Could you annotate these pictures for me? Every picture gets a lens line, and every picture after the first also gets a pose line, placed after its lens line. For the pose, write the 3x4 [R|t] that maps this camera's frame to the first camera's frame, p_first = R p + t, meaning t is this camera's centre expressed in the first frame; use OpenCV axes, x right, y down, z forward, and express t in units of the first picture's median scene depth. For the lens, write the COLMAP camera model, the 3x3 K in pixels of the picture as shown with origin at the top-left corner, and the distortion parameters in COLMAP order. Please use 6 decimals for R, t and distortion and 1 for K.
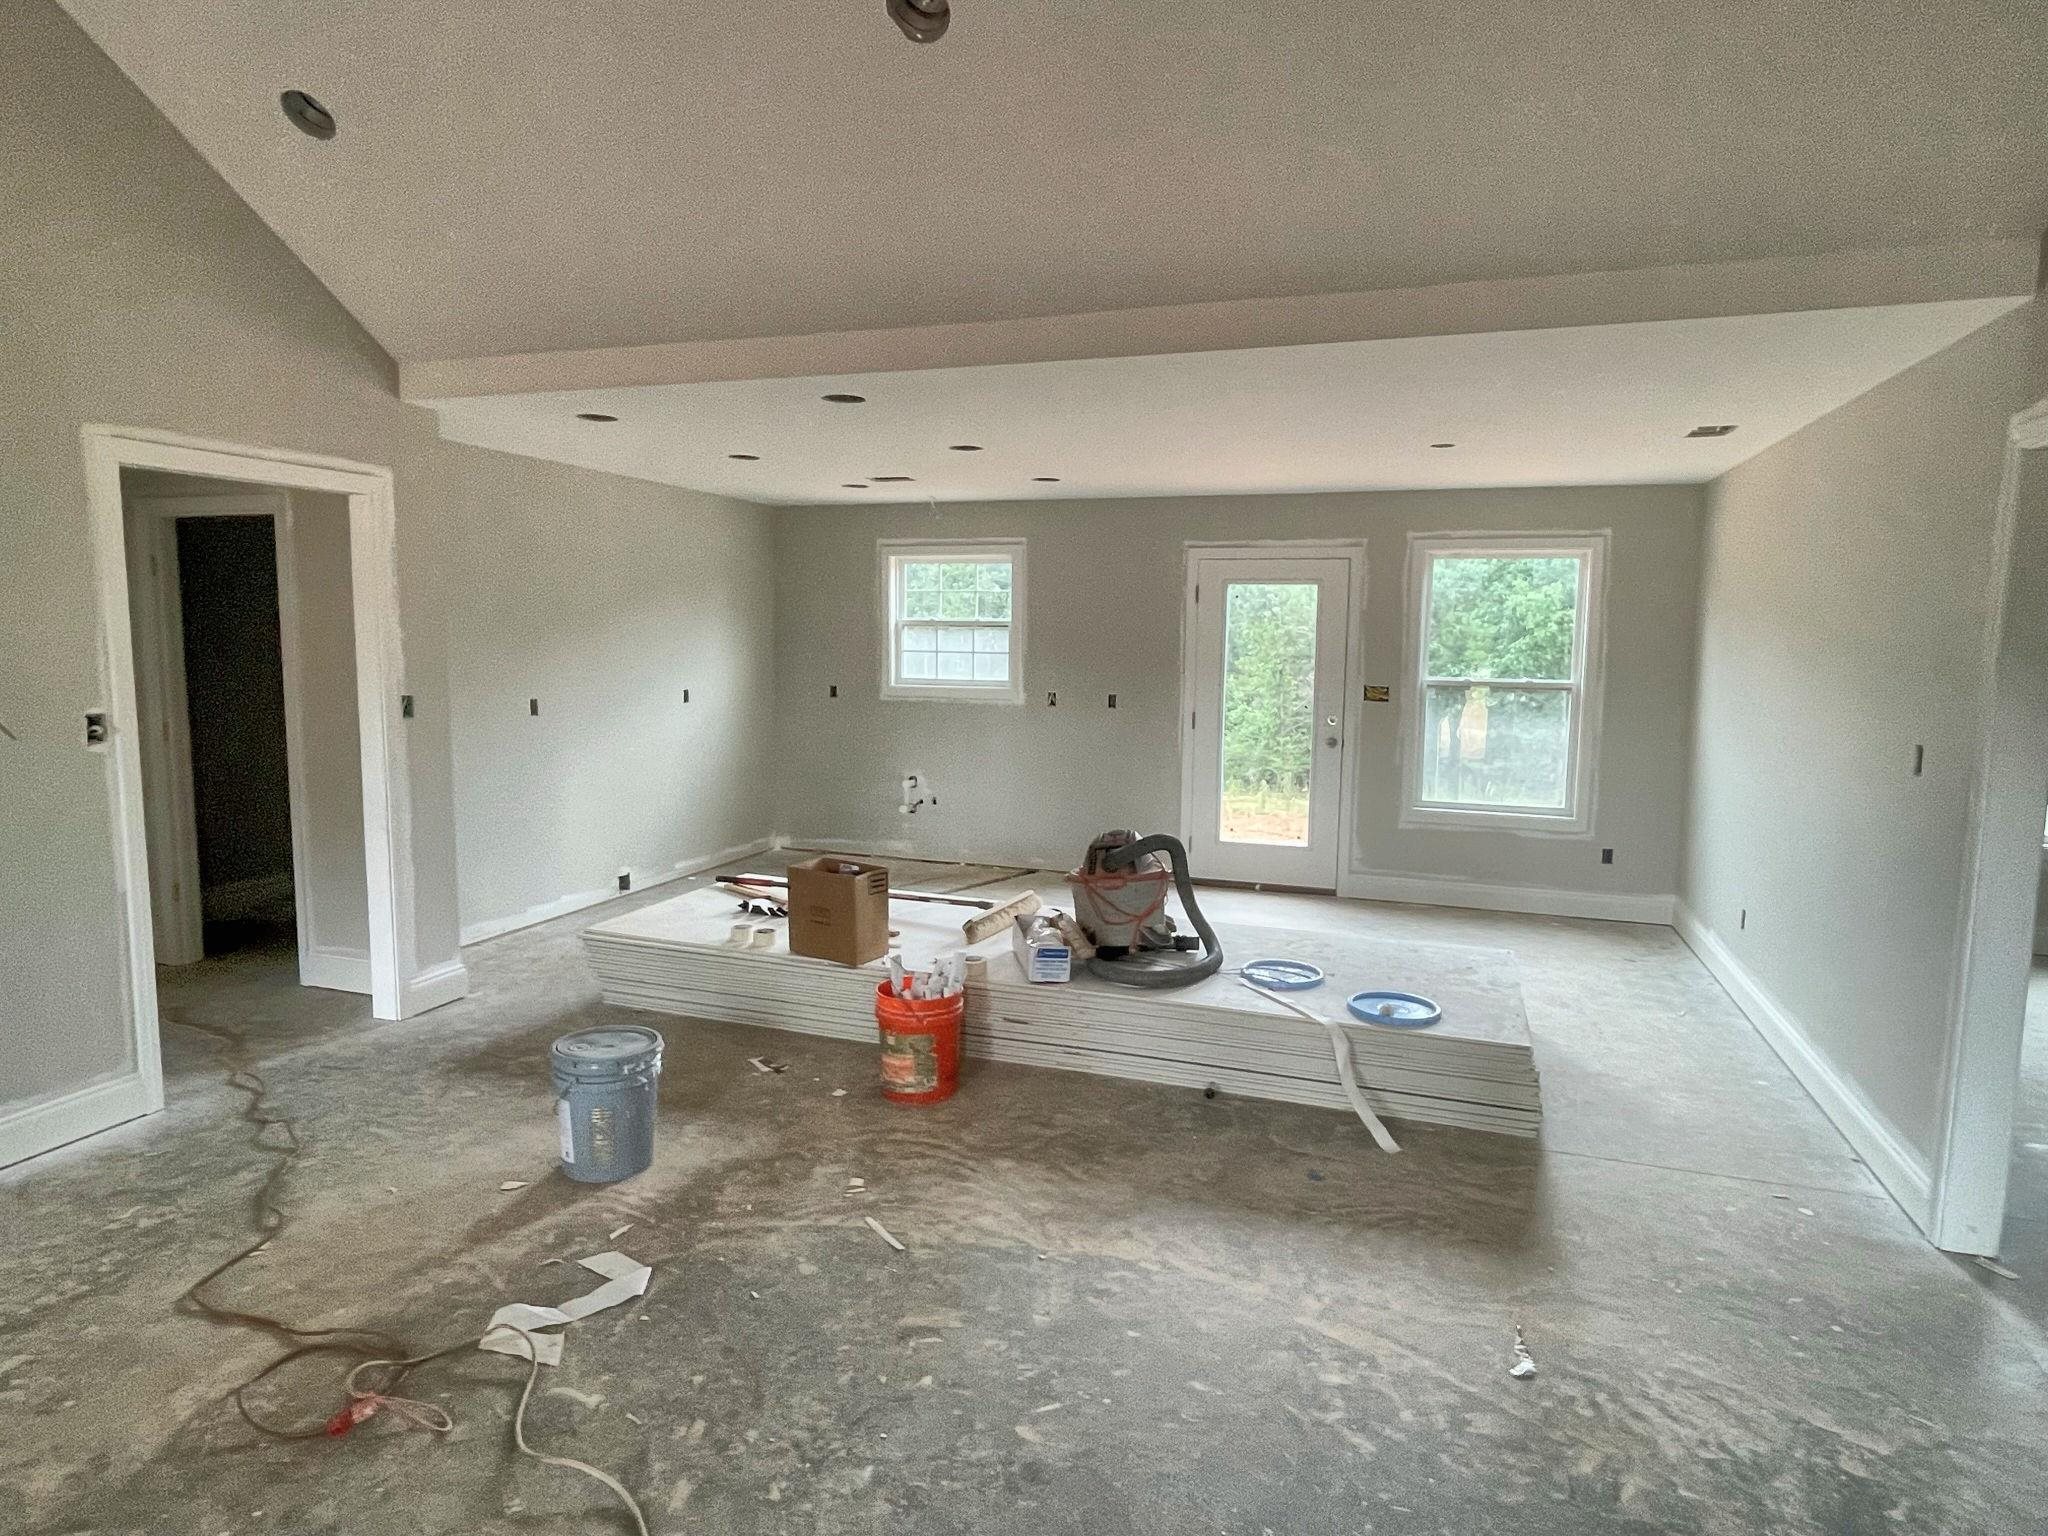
lens RADIAL K [[1202.3, 0, 1024.0], [0, 1202.3, 768.0], [0, 0, 1]] dist [0.003072, 0.000301]
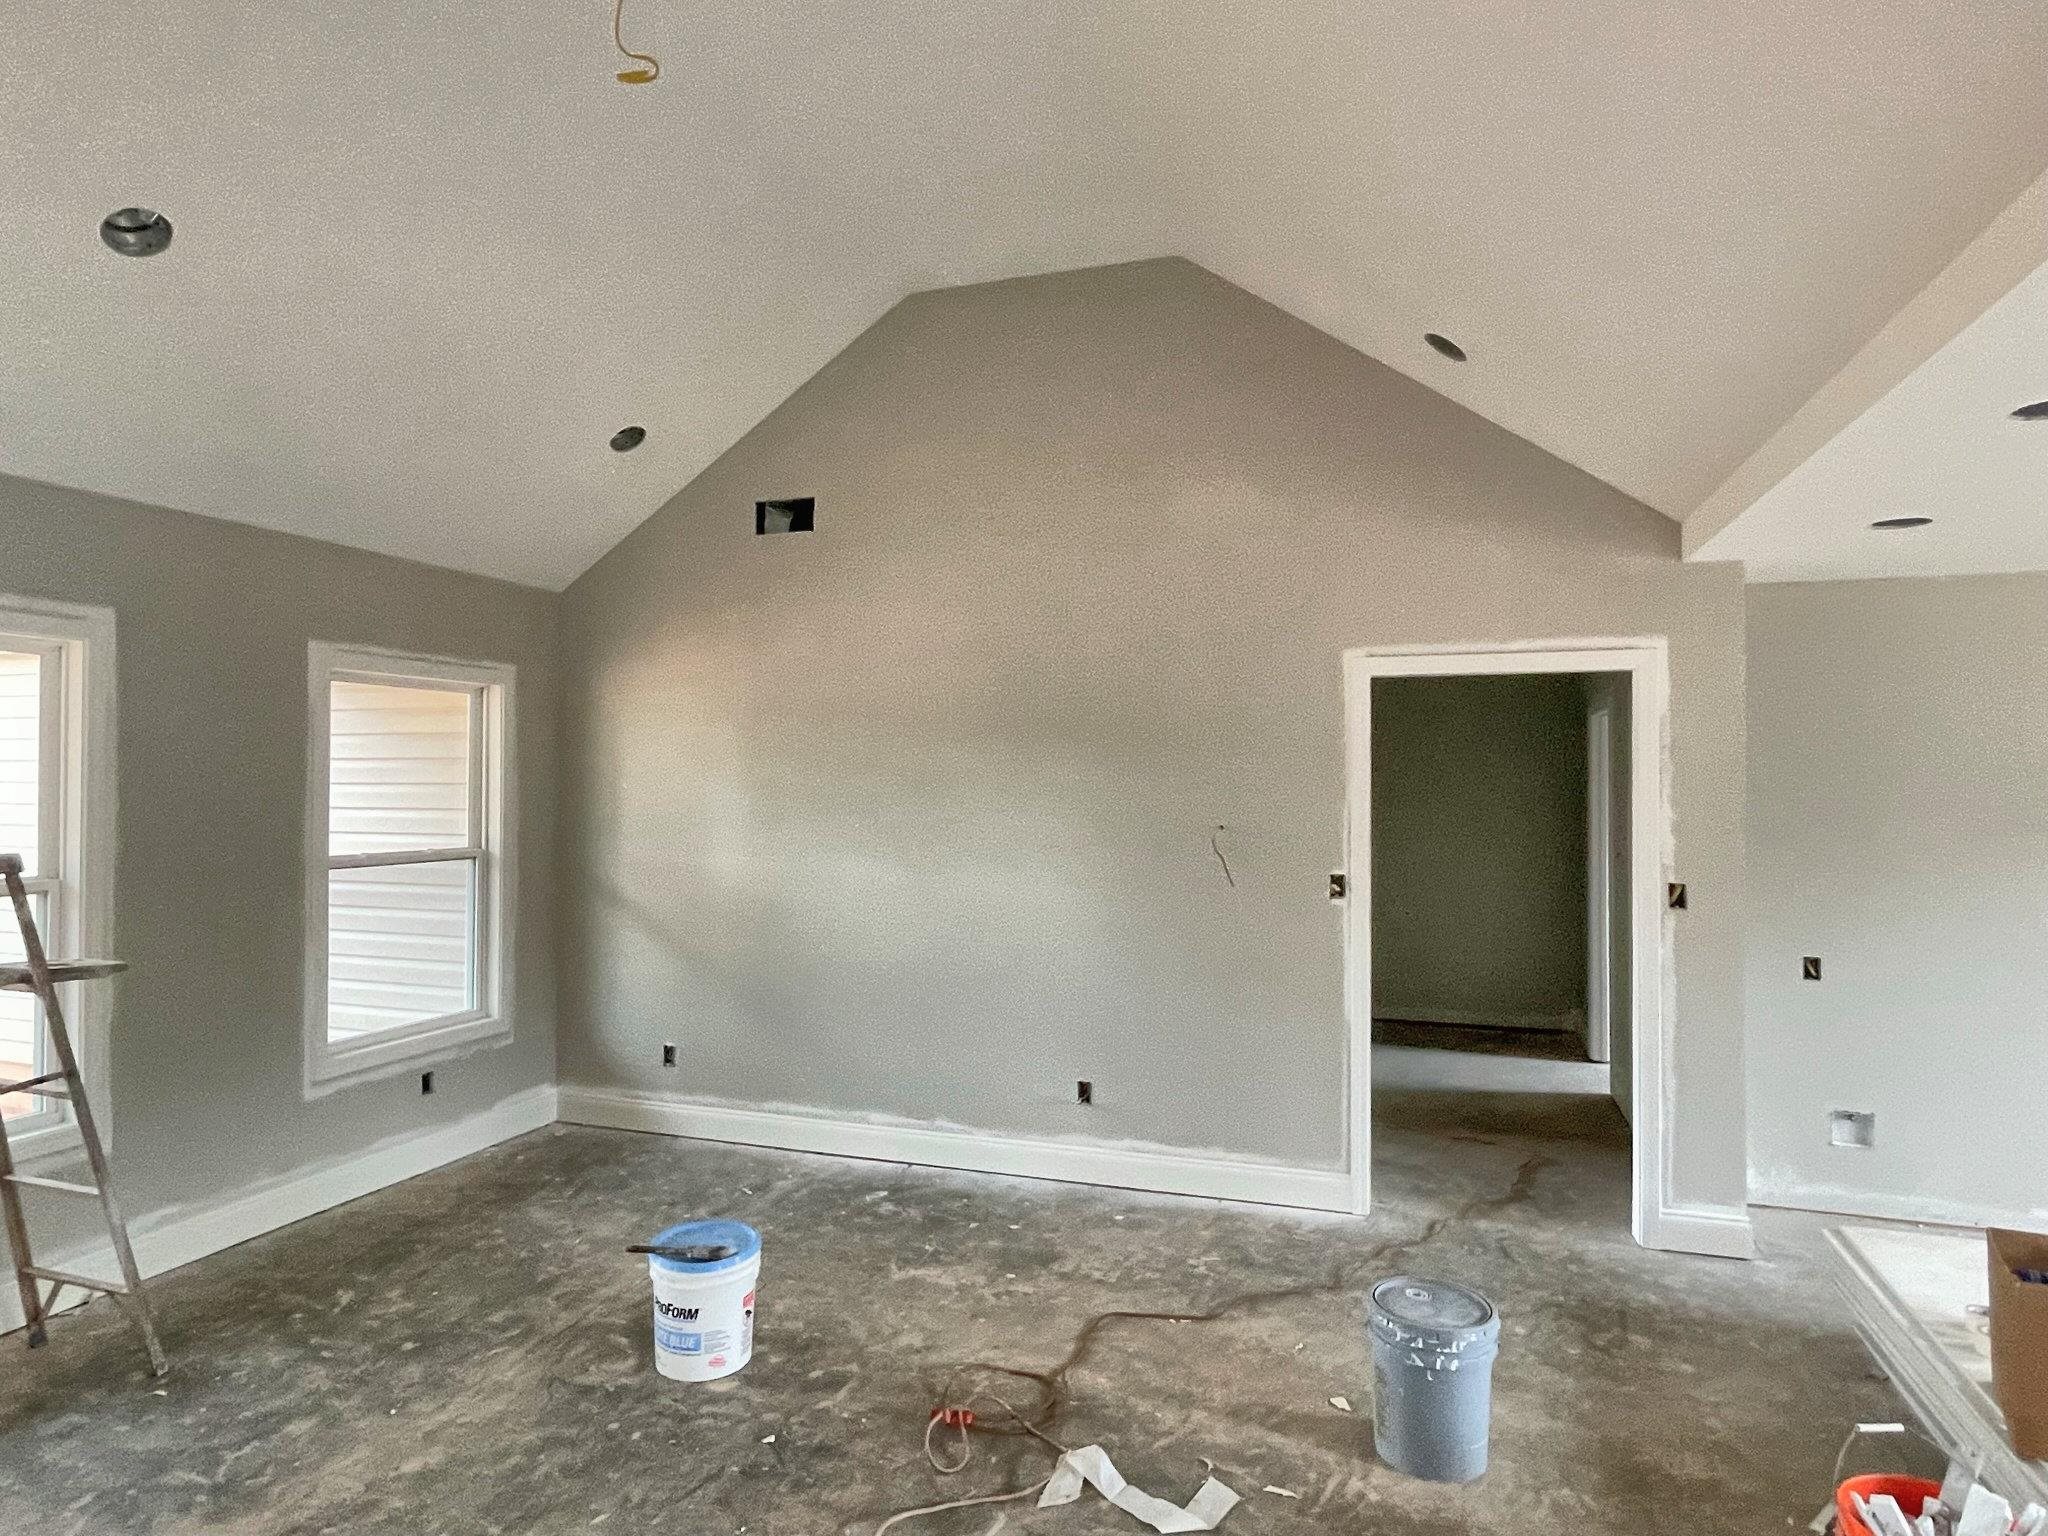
lens RADIAL K [[1190.8, 0, 1015.2], [0, 1190.8, 770.8], [0, 0, 1]] dist [-0.004410, -0.001238]
pose [[-0.000537, -0.022770, -0.999741, 0.476339], [-0.118795, 0.992663, -0.022545, -0.084104], [0.992919, 0.118752, -0.003238, 0.650043]]
